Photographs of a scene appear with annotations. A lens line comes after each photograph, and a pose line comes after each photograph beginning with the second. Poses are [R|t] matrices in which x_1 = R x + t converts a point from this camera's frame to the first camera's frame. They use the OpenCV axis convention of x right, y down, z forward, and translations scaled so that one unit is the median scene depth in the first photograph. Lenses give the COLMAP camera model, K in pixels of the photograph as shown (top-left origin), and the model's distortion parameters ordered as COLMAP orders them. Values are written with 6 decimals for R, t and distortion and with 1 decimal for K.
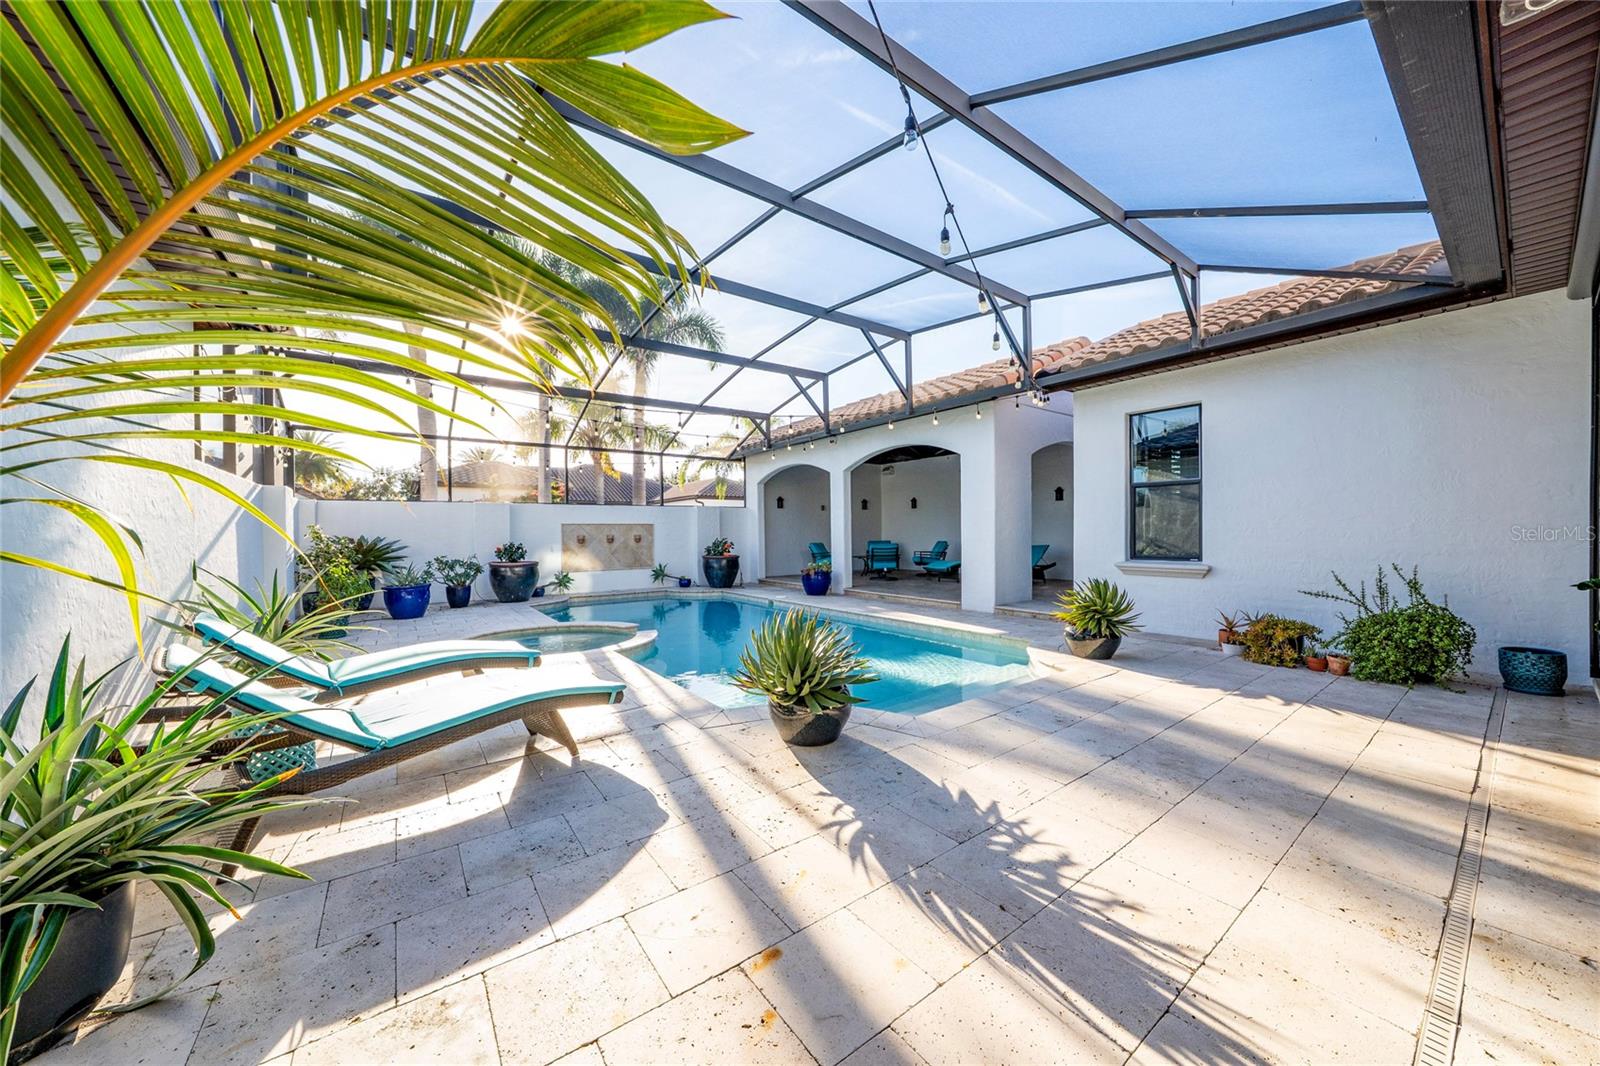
lens RADIAL K [[547.6, 0, 797.7], [0, 547.6, 538.4], [0, 0, 1]] dist [-0.000457, -0.000007]
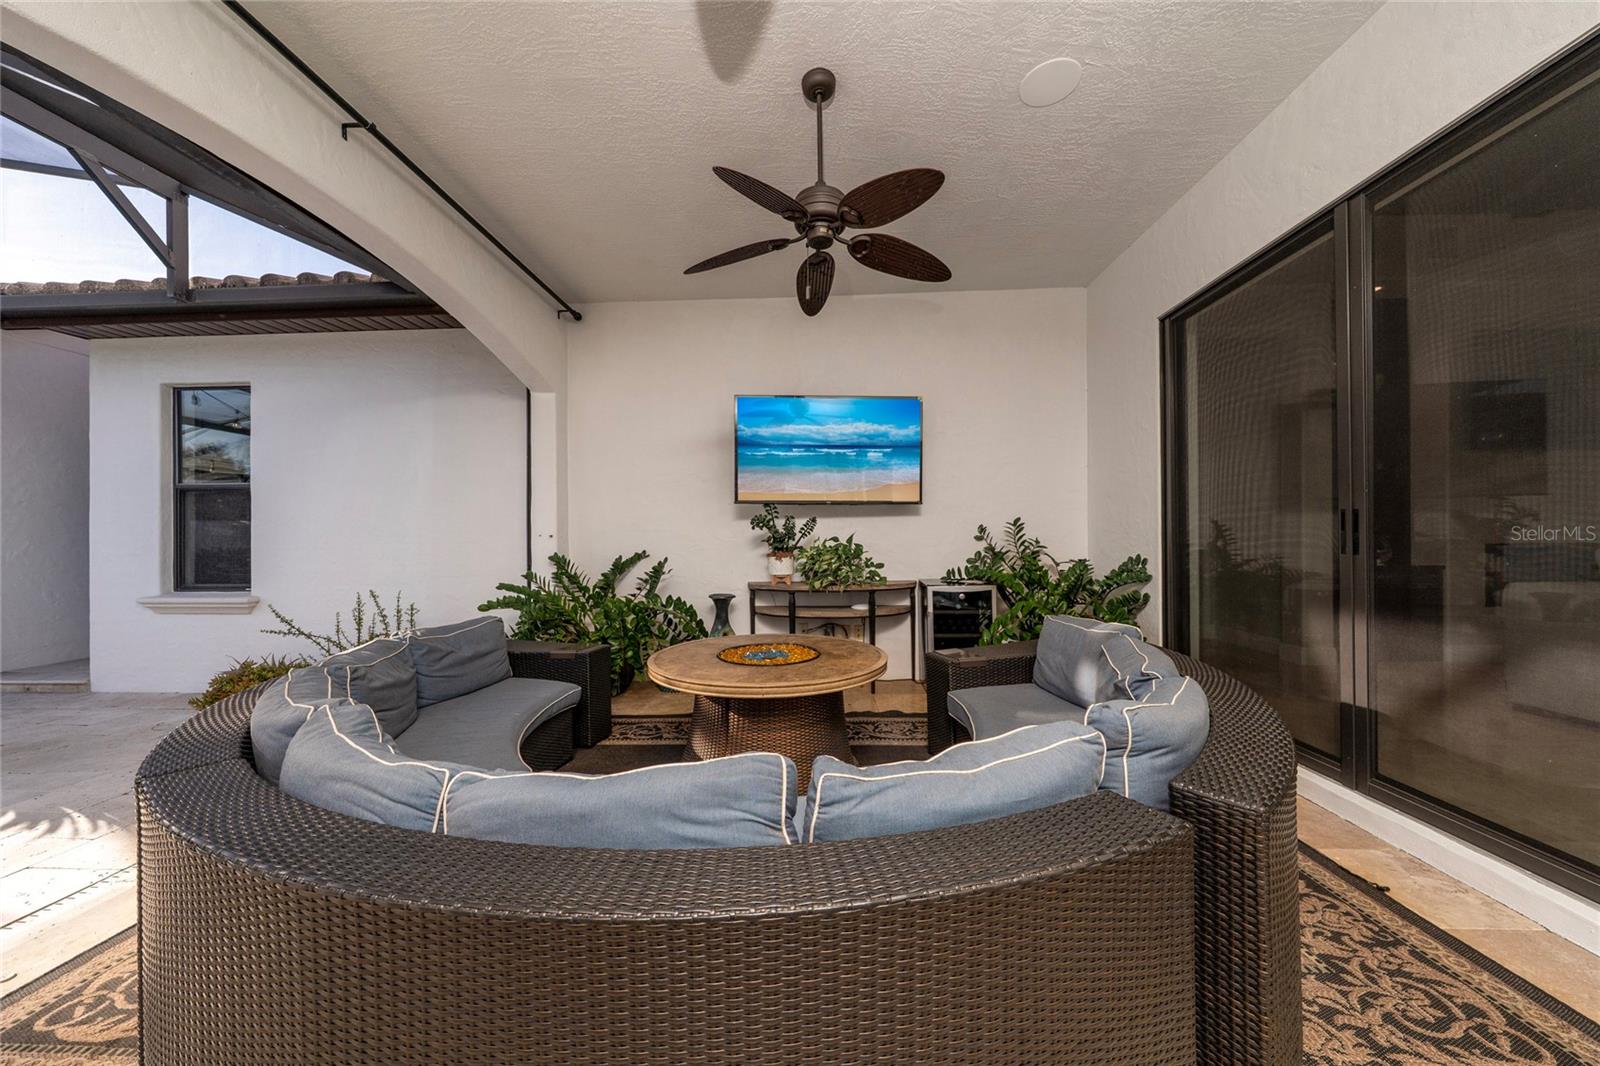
lens RADIAL K [[547.6, 0, 797.7], [0, 547.6, 538.4], [0, 0, 1]] dist [-0.000457, -0.000007]
pose [[0.635363, 0.017874, 0.772007, 0.636741], [-0.000281, 0.999737, -0.022916, -0.013513], [-0.772214, 0.014343, 0.635201, -0.080454]]
